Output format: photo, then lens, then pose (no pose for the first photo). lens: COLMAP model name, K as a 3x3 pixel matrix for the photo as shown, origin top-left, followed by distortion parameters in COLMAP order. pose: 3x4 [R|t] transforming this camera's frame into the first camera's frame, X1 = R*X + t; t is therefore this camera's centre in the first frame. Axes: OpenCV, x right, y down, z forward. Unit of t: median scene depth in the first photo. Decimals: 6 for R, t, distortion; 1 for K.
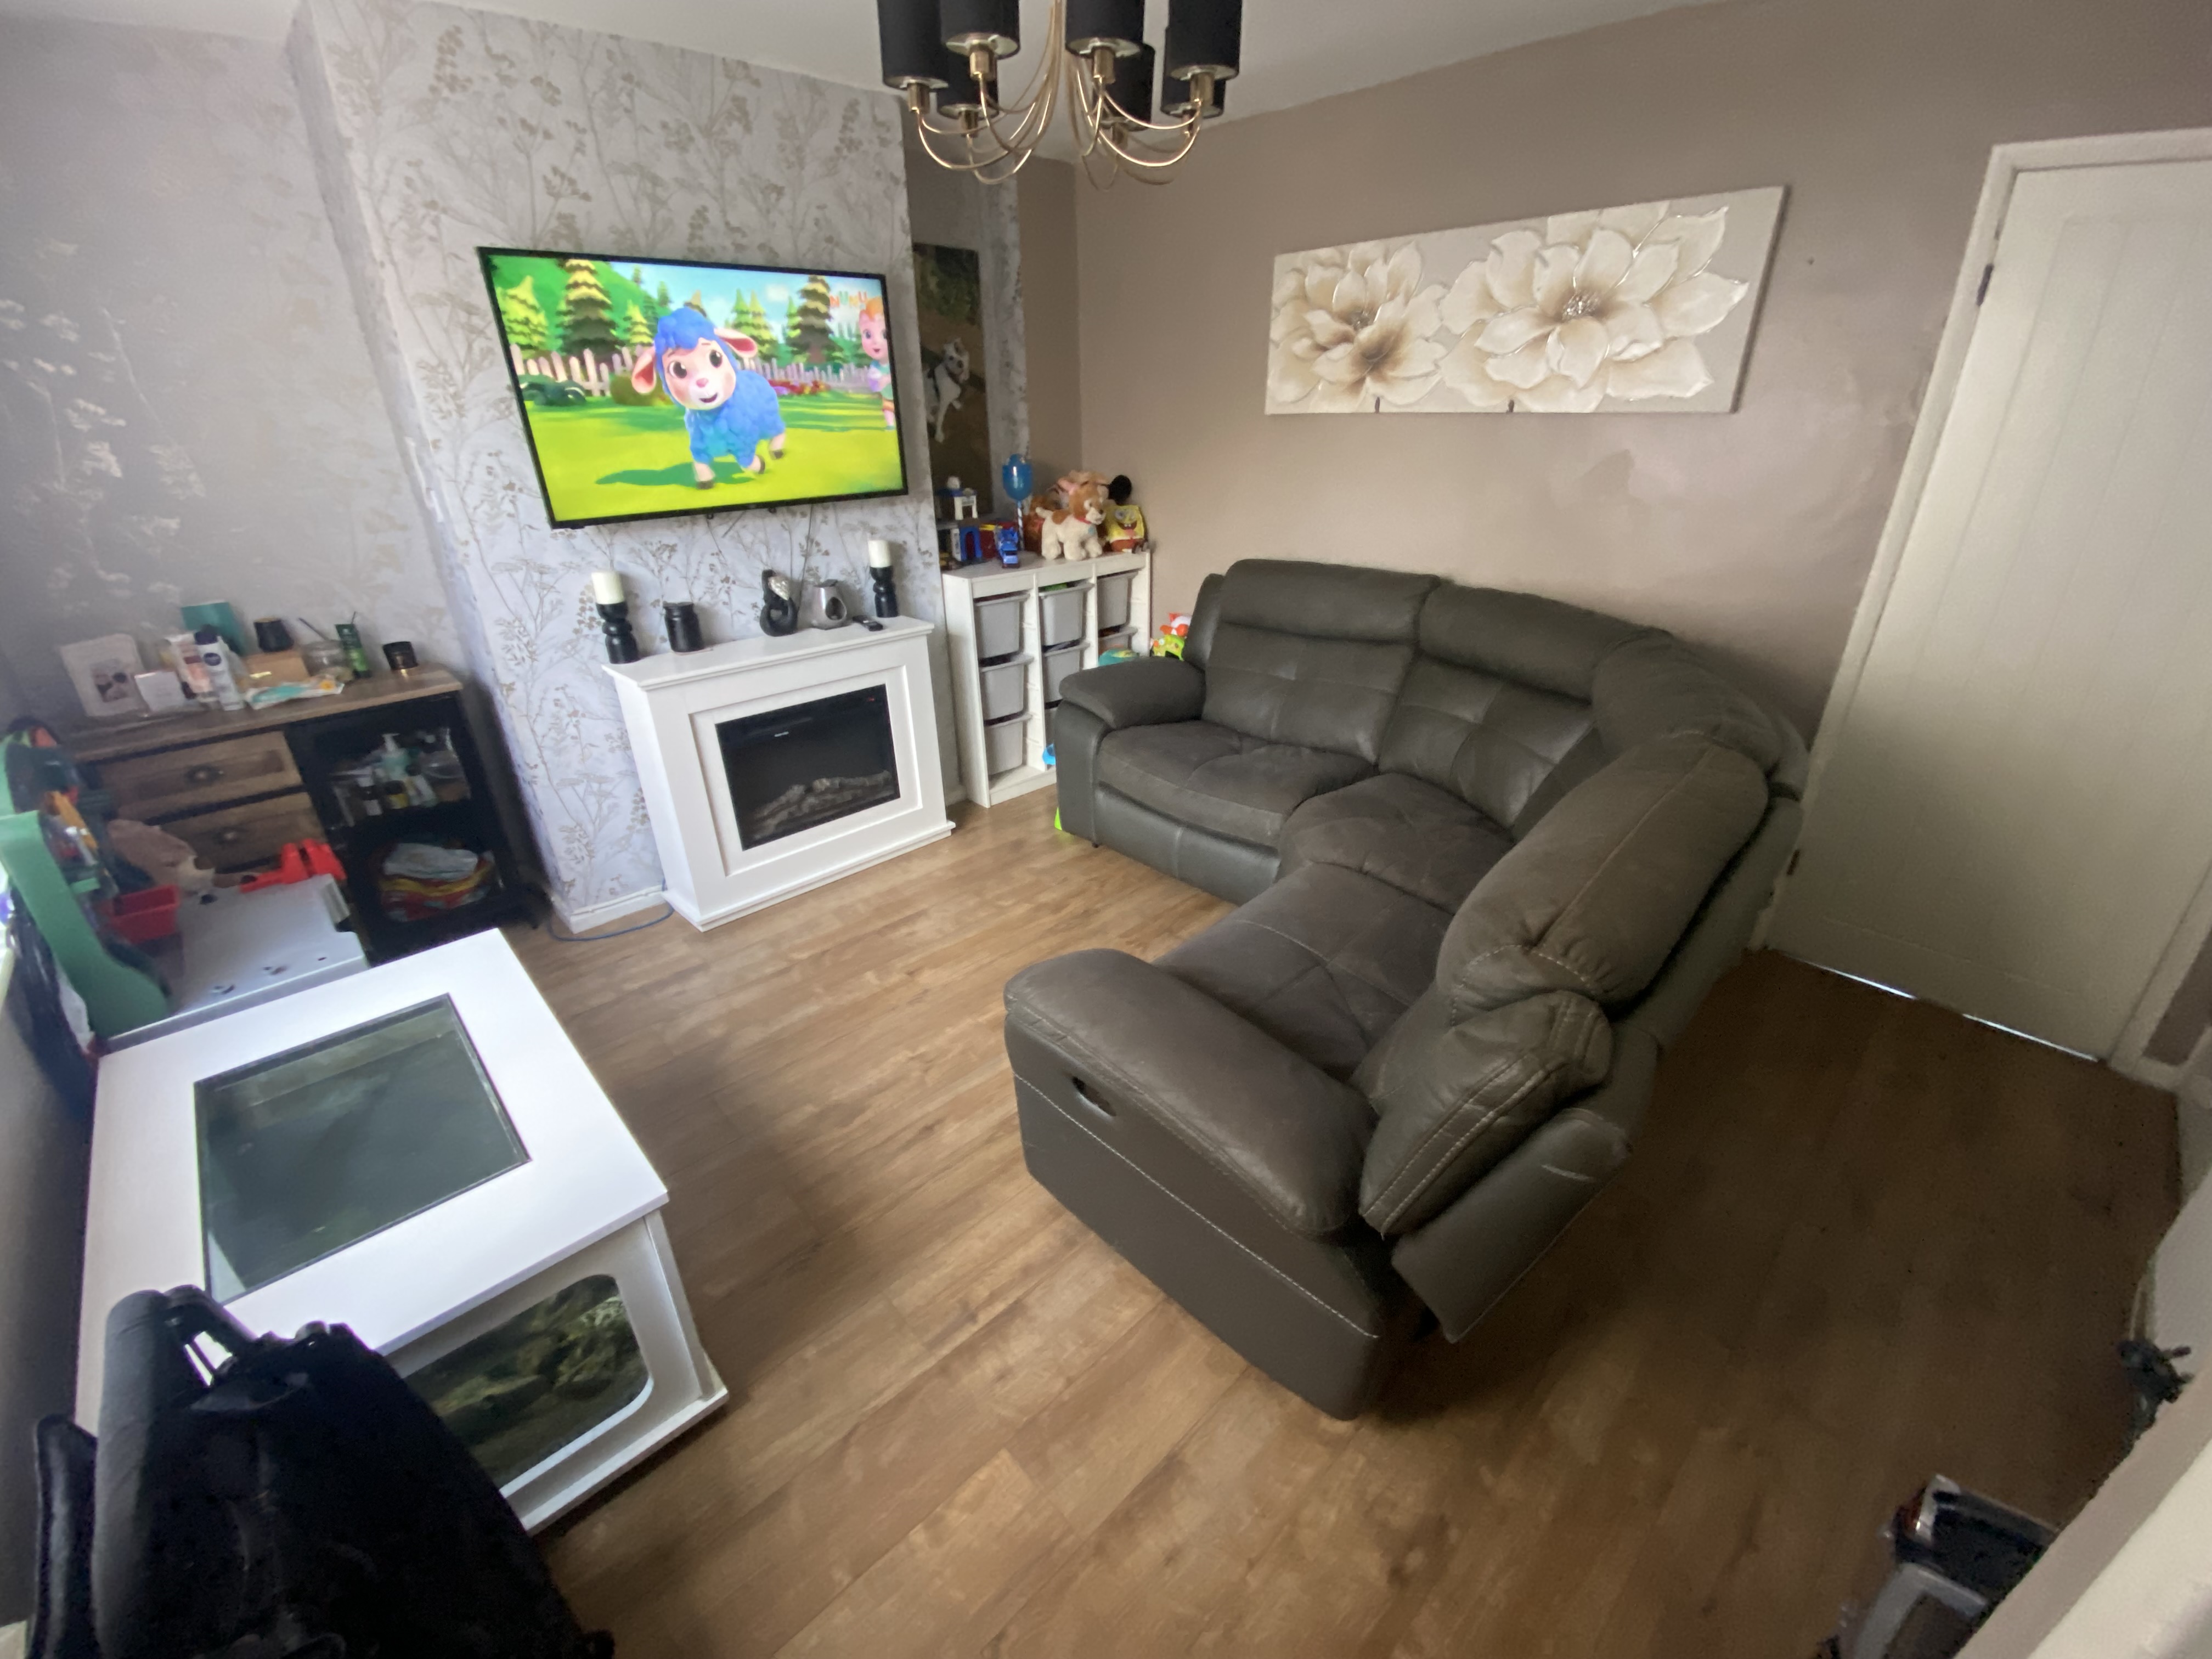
lens RADIAL K [[879.5, 0, 1108.6], [0, 879.5, 830.2], [0, 0, 1]] dist [0.000498, -0.018913]
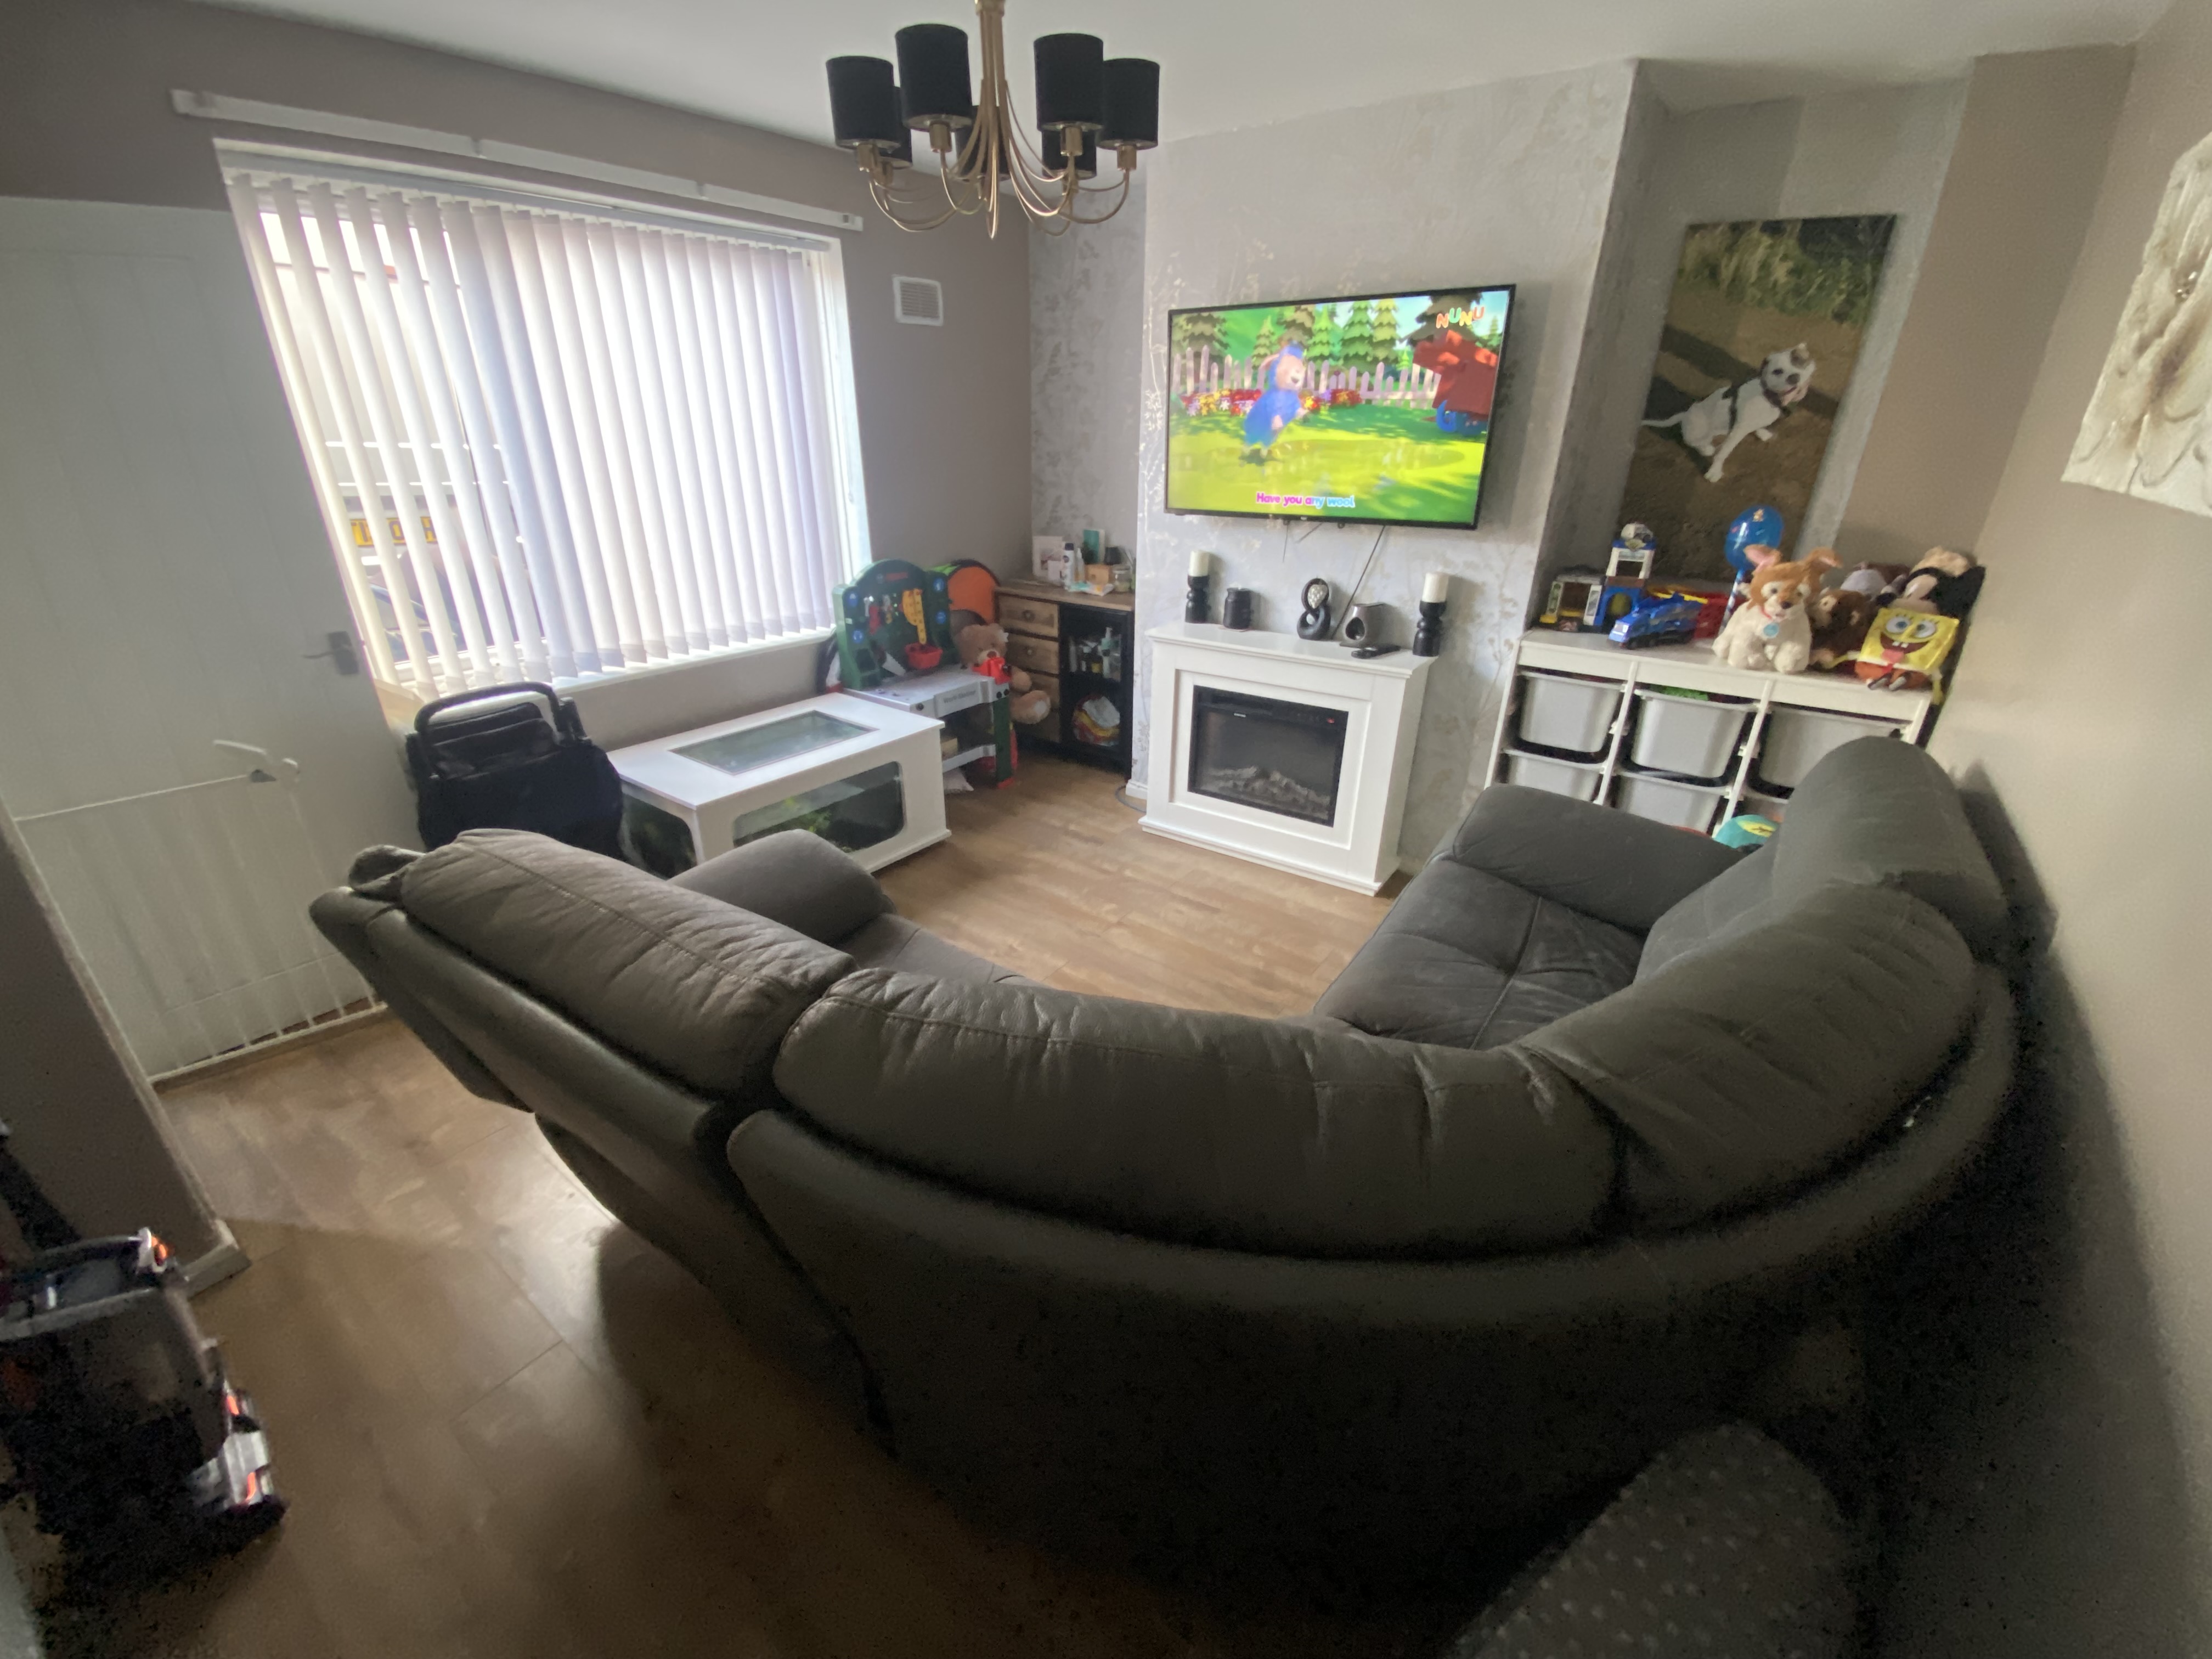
lens RADIAL K [[879.5, 0, 1108.6], [0, 879.5, 830.2], [0, 0, 1]] dist [0.000498, -0.018913]
pose [[0.171212, 0.416879, -0.892692, 0.646964], [-0.433105, 0.845675, 0.311856, -0.252127], [0.884933, 0.333236, 0.325342, 0.506546]]
